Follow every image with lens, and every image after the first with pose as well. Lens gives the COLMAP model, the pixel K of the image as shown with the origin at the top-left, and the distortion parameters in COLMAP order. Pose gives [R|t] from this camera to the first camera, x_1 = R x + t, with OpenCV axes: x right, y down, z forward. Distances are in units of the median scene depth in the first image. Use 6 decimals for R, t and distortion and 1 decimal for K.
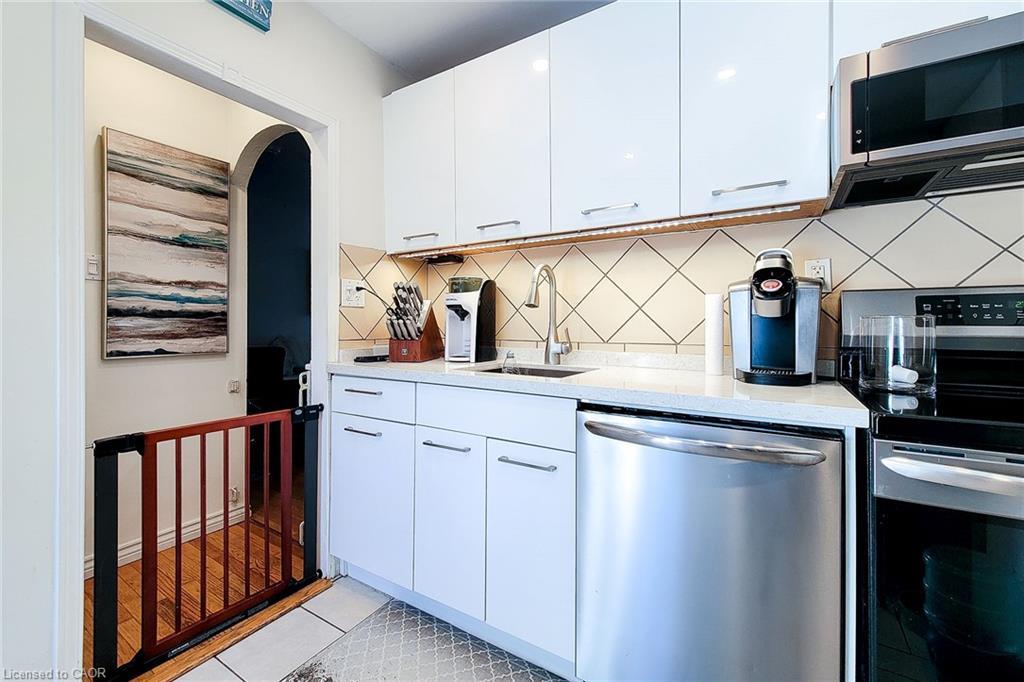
lens RADIAL K [[430.8, 0, 509.1], [0, 430.8, 326.4], [0, 0, 1]] dist [0.001135, -0.000040]
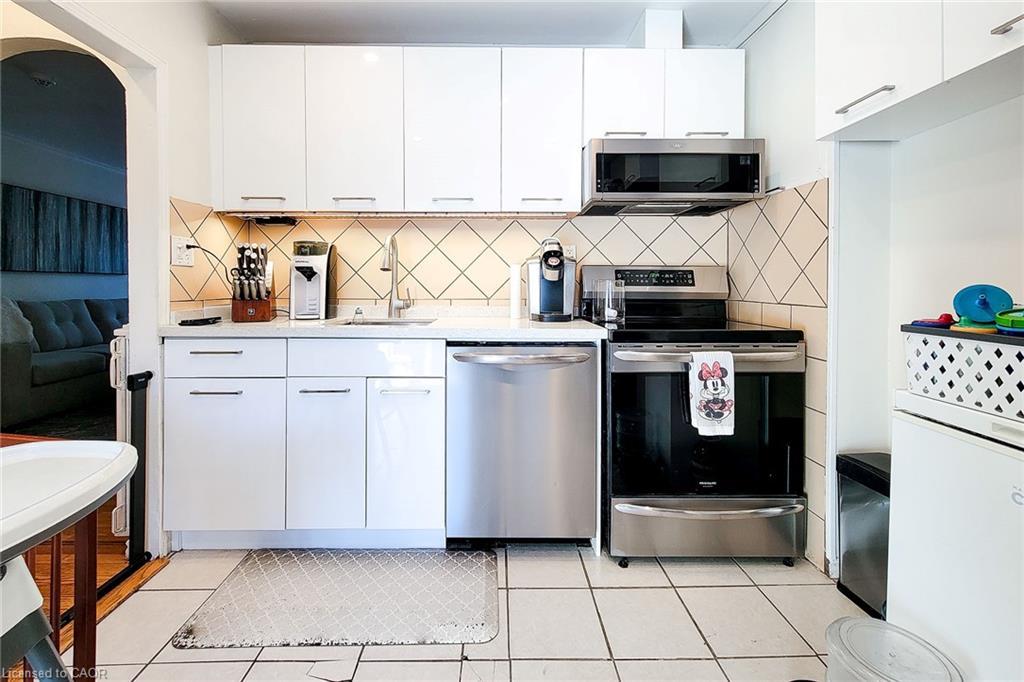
lens RADIAL K [[419.5, 0, 509.0], [0, 419.5, 290.8], [0, 0, 1]] dist [-0.000043, -0.000105]
pose [[0.833782, -0.006179, 0.552060, -0.296779], [0.000897, 0.999951, 0.009838, 0.000751], [-0.552094, -0.007707, 0.833746, -0.169127]]
